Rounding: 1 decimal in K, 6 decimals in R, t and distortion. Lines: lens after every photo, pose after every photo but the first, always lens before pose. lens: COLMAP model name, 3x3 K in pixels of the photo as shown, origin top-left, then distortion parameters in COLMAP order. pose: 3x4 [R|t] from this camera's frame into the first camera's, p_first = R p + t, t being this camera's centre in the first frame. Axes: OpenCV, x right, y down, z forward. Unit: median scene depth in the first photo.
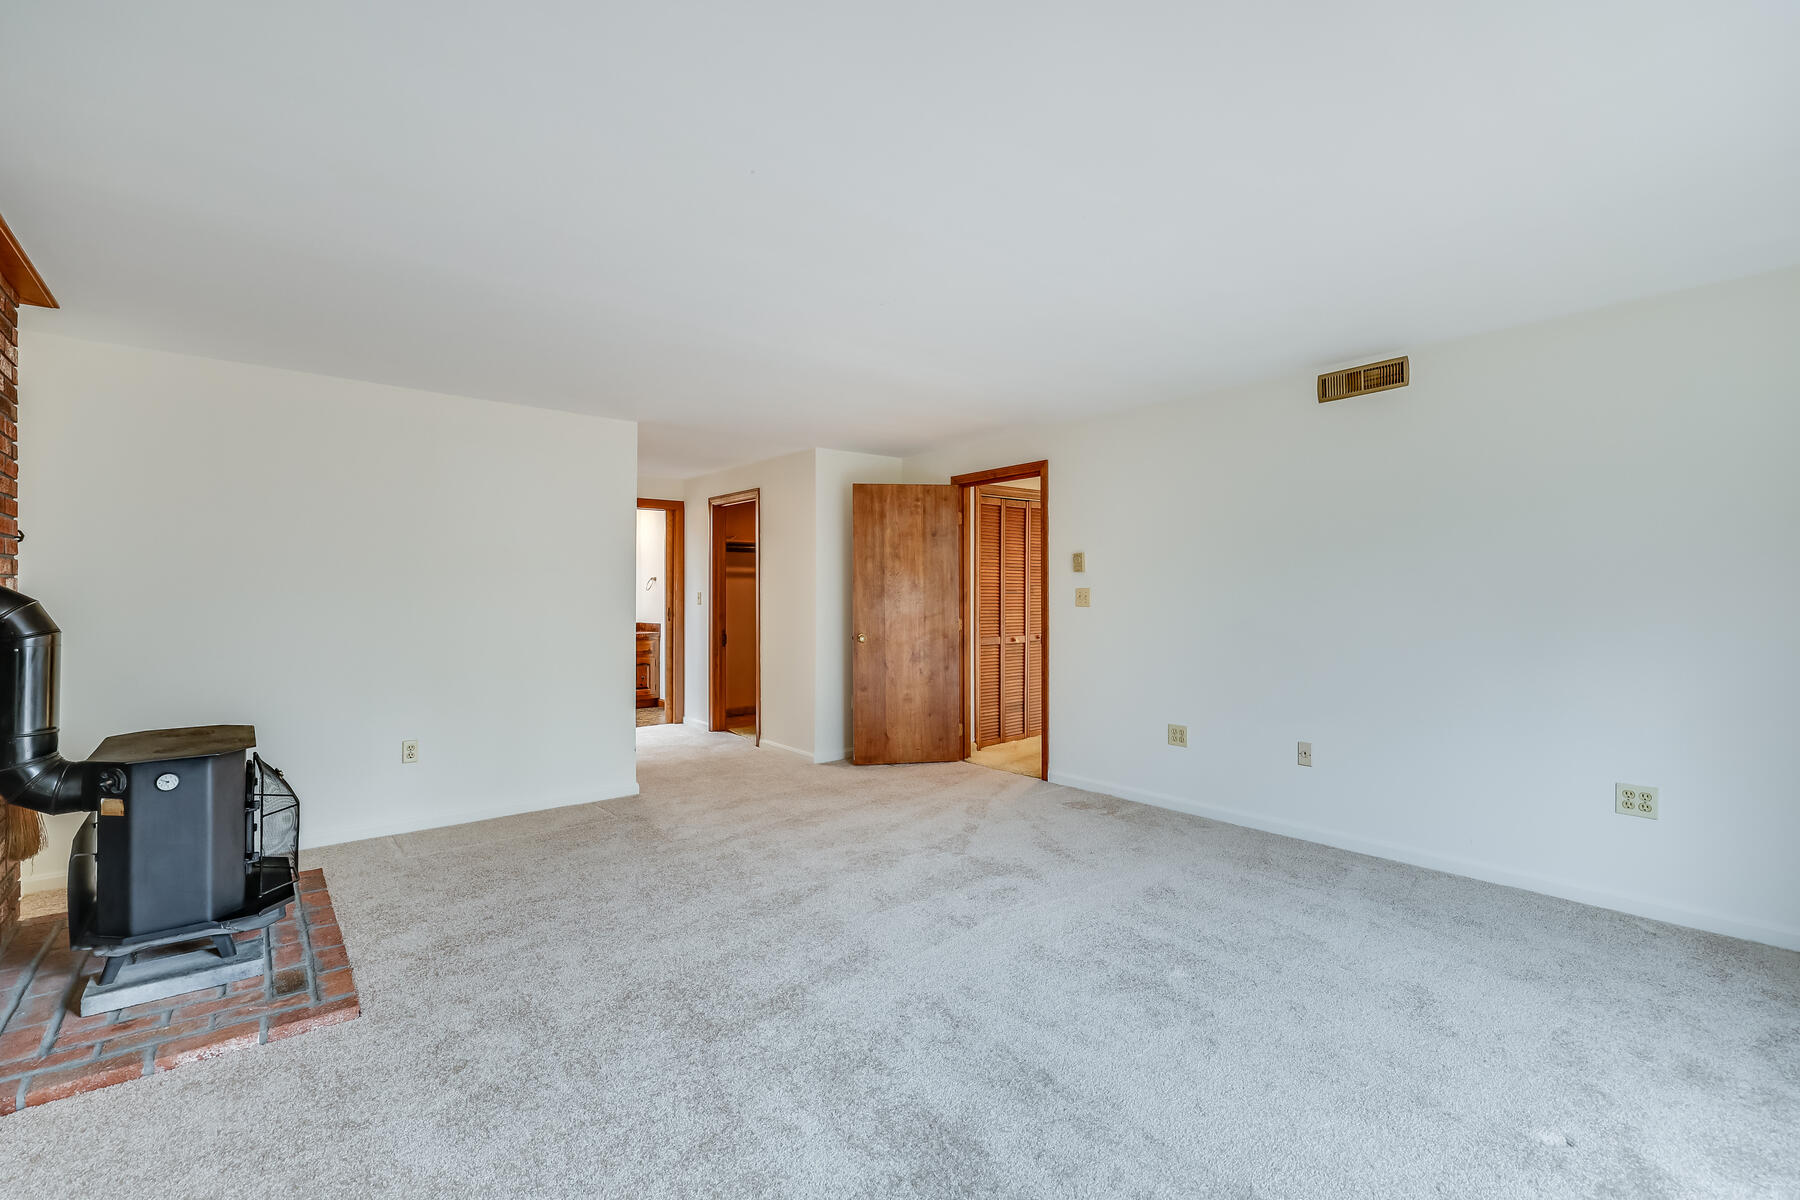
lens RADIAL K [[800.5, 0, 904.2], [0, 800.5, 604.2], [0, 0, 1]] dist [0.009170, -0.000560]
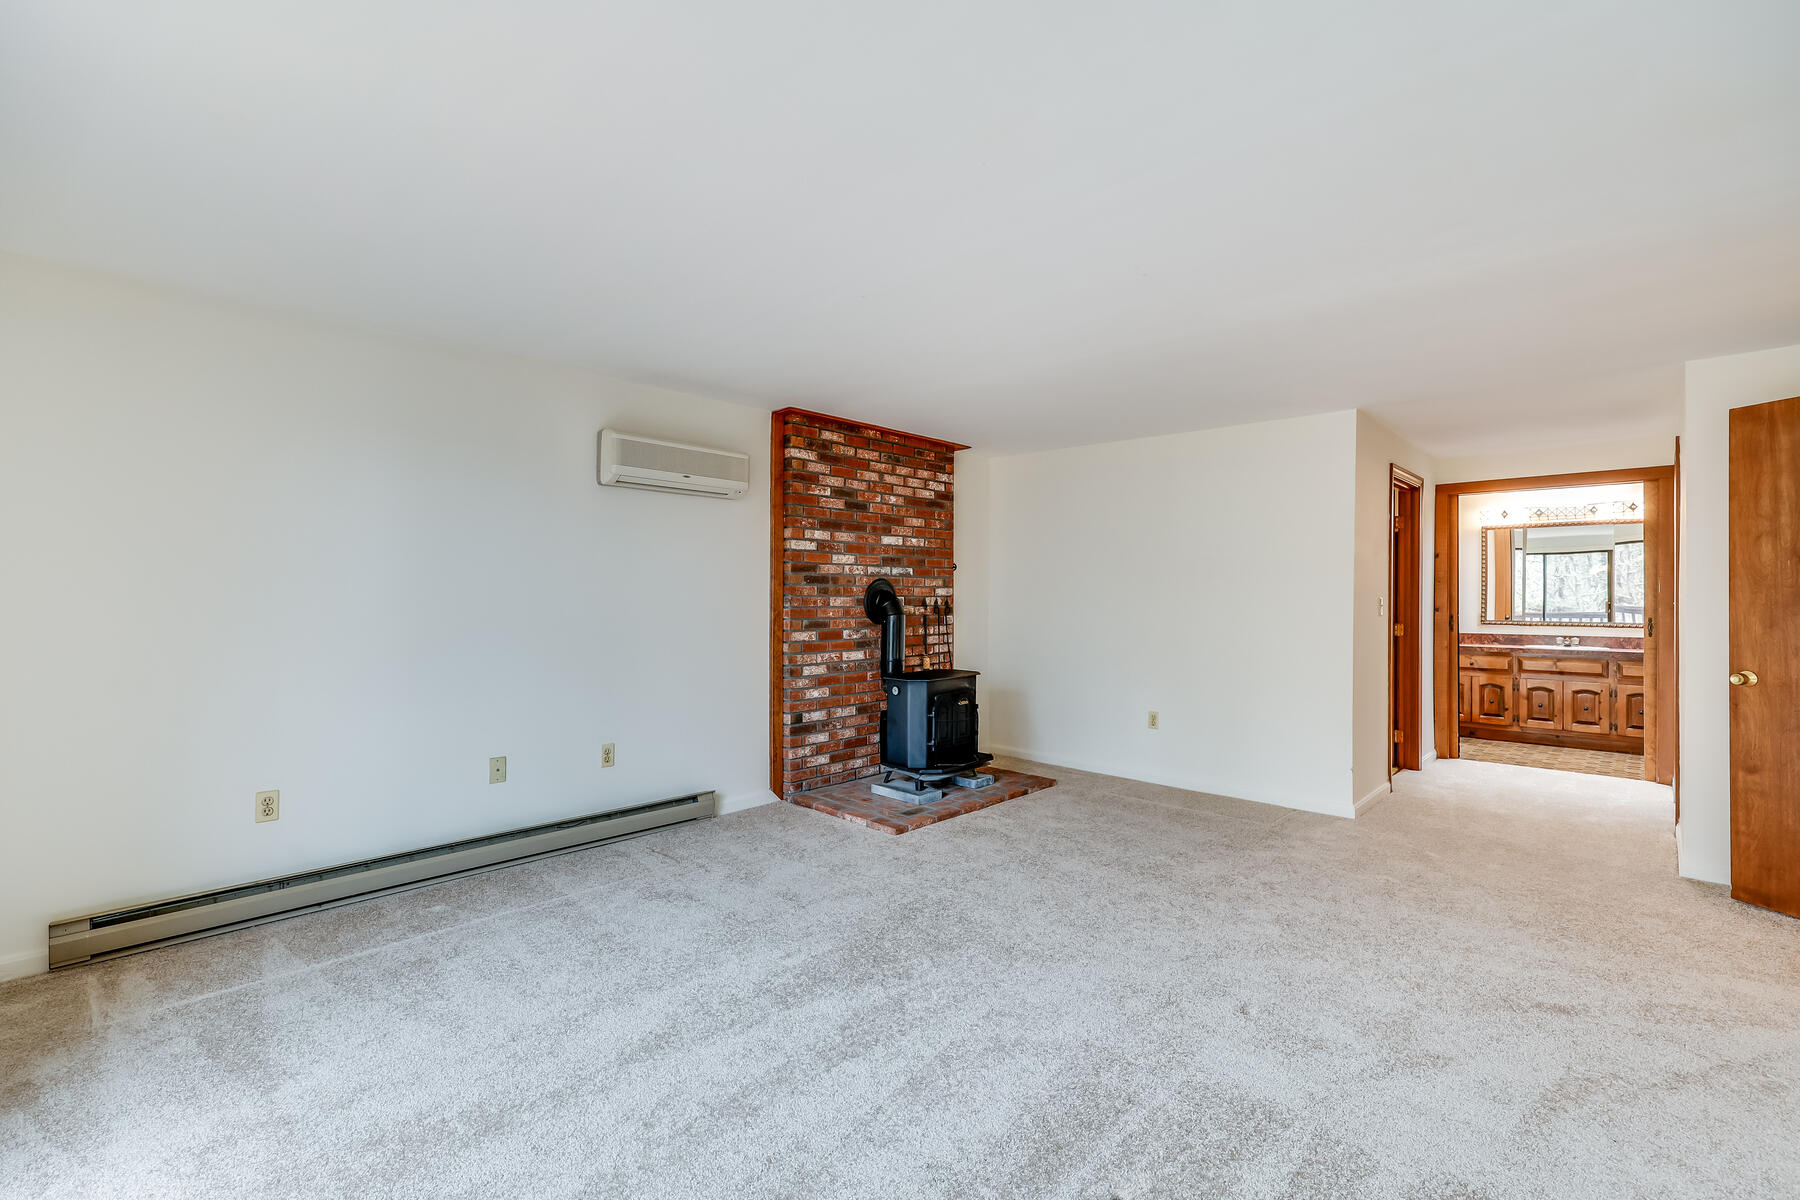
lens RADIAL K [[800.5, 0, 896.6], [0, 800.5, 592.2], [0, 0, 1]] dist [0.009170, -0.000560]
pose [[0.102237, 0.001261, -0.994759, 0.650952], [-0.016022, 0.999872, -0.000379, -0.013114], [0.994631, 0.015977, 0.102244, 0.494201]]
